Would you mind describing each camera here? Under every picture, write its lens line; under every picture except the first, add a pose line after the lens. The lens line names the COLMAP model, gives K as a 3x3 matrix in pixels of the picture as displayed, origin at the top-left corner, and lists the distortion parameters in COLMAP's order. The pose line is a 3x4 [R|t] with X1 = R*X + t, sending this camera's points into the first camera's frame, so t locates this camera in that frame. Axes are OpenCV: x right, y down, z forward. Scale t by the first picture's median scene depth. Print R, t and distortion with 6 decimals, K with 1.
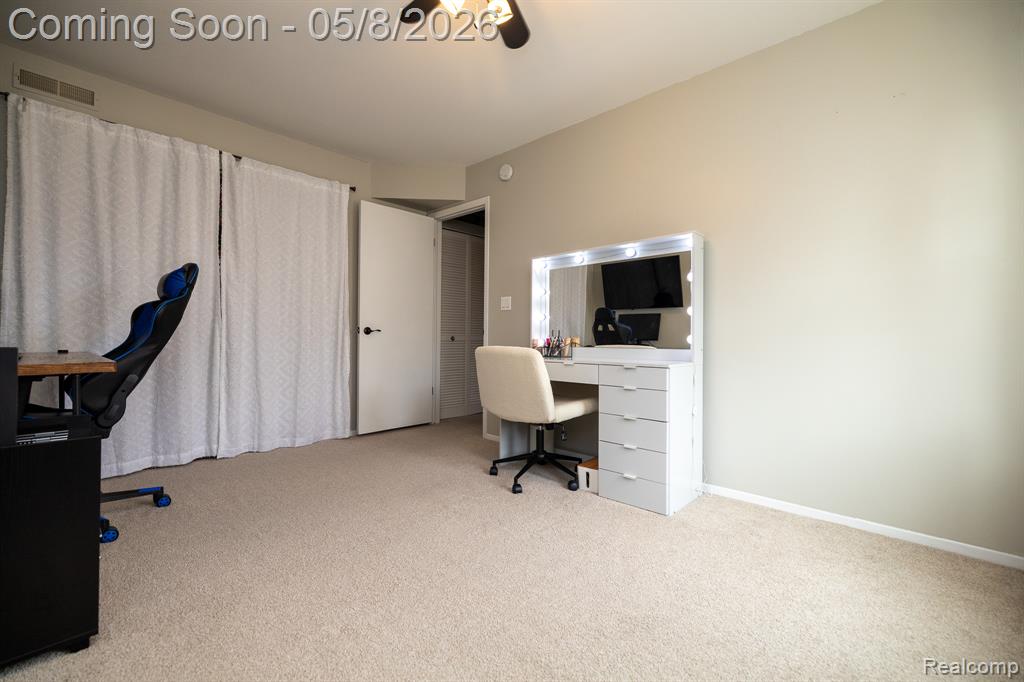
lens RADIAL K [[433.6, 0, 516.3], [0, 433.6, 334.0], [0, 0, 1]] dist [0.003430, 0.000107]
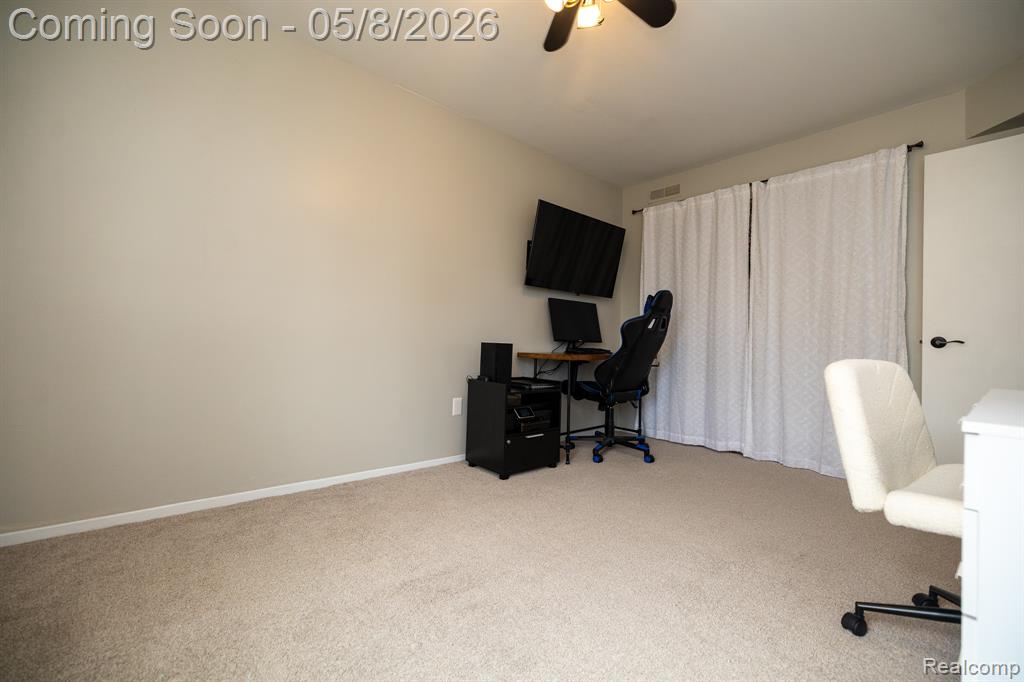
lens RADIAL K [[433.6, 0, 516.3], [0, 433.6, 334.0], [0, 0, 1]] dist [0.003430, 0.000107]
pose [[-0.108626, -0.031682, -0.993578, 0.486105], [-0.027745, 0.999199, -0.028828, 0.020394], [0.993695, 0.024436, -0.109418, 0.519682]]
